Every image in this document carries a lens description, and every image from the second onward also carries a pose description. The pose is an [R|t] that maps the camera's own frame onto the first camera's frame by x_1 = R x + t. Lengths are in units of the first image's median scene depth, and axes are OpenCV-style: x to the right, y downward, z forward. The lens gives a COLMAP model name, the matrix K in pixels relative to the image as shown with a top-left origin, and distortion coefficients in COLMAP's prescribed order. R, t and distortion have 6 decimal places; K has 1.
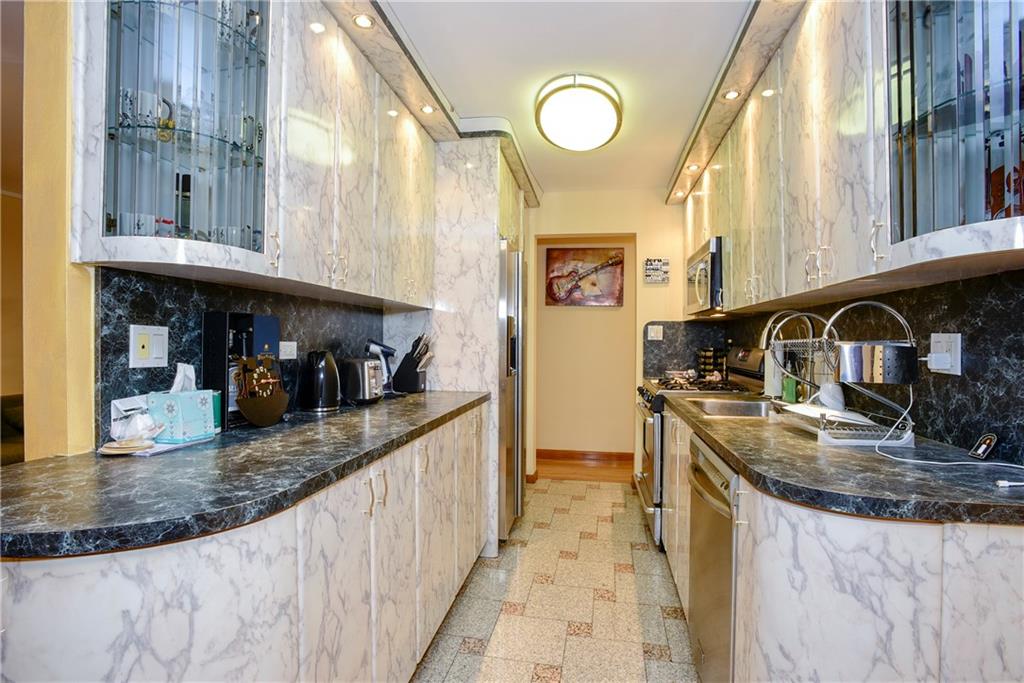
lens RADIAL K [[488.2, 0, 516.4], [0, 488.2, 343.9], [0, 0, 1]] dist [-0.051934, 0.010535]
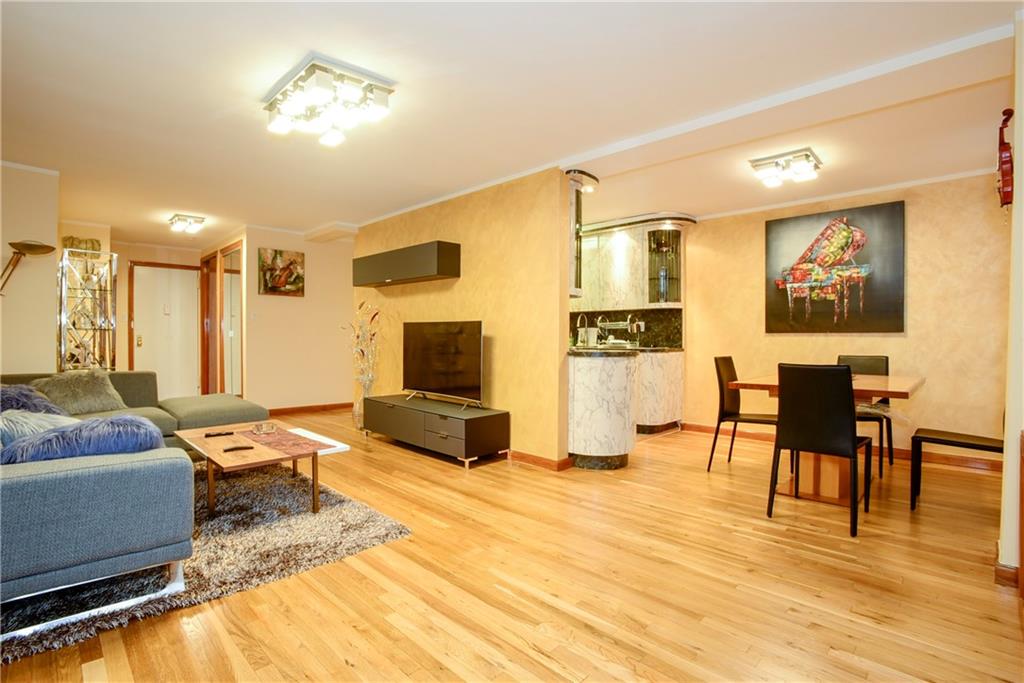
lens RADIAL K [[488.2, 0, 508.9], [0, 488.2, 338.4], [0, 0, 1]] dist [-0.051934, 0.010535]
pose [[0.581073, -0.008444, 0.813808, -2.274655], [0.005137, 0.999964, 0.006707, 0.063002], [-0.813835, 0.000283, 0.581096, -0.405272]]
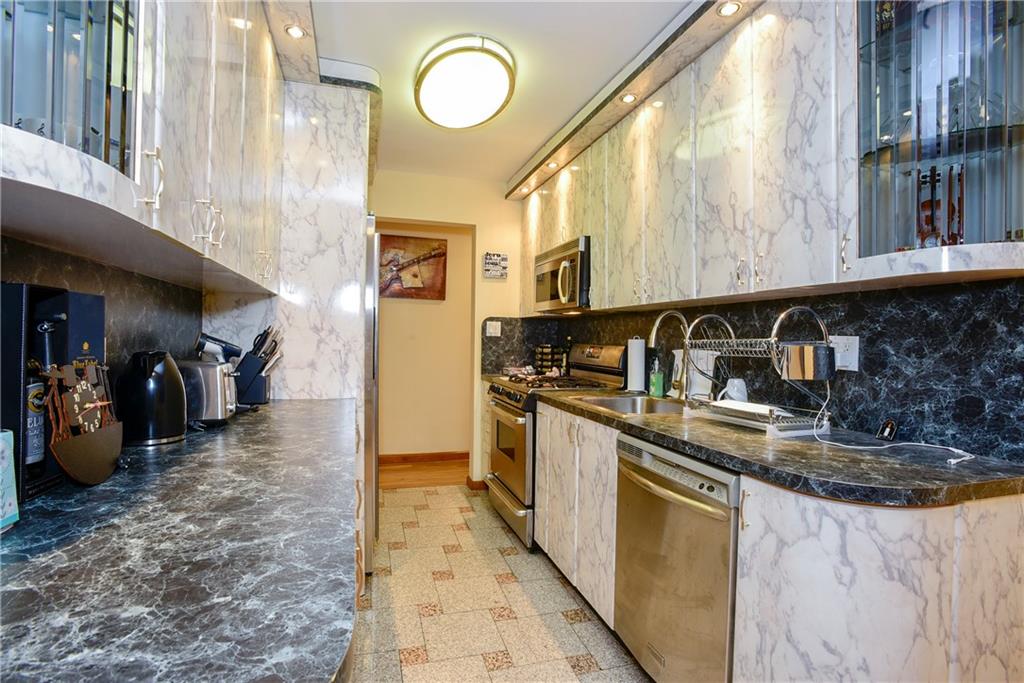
lens RADIAL K [[488.2, 0, 512.6], [0, 488.2, 343.4], [0, 0, 1]] dist [-0.051934, 0.010535]
pose [[0.892921, 0.002487, 0.450206, -0.249363], [-0.007389, 0.999931, 0.009131, -0.005528], [-0.450152, -0.011479, 0.892878, 0.200053]]
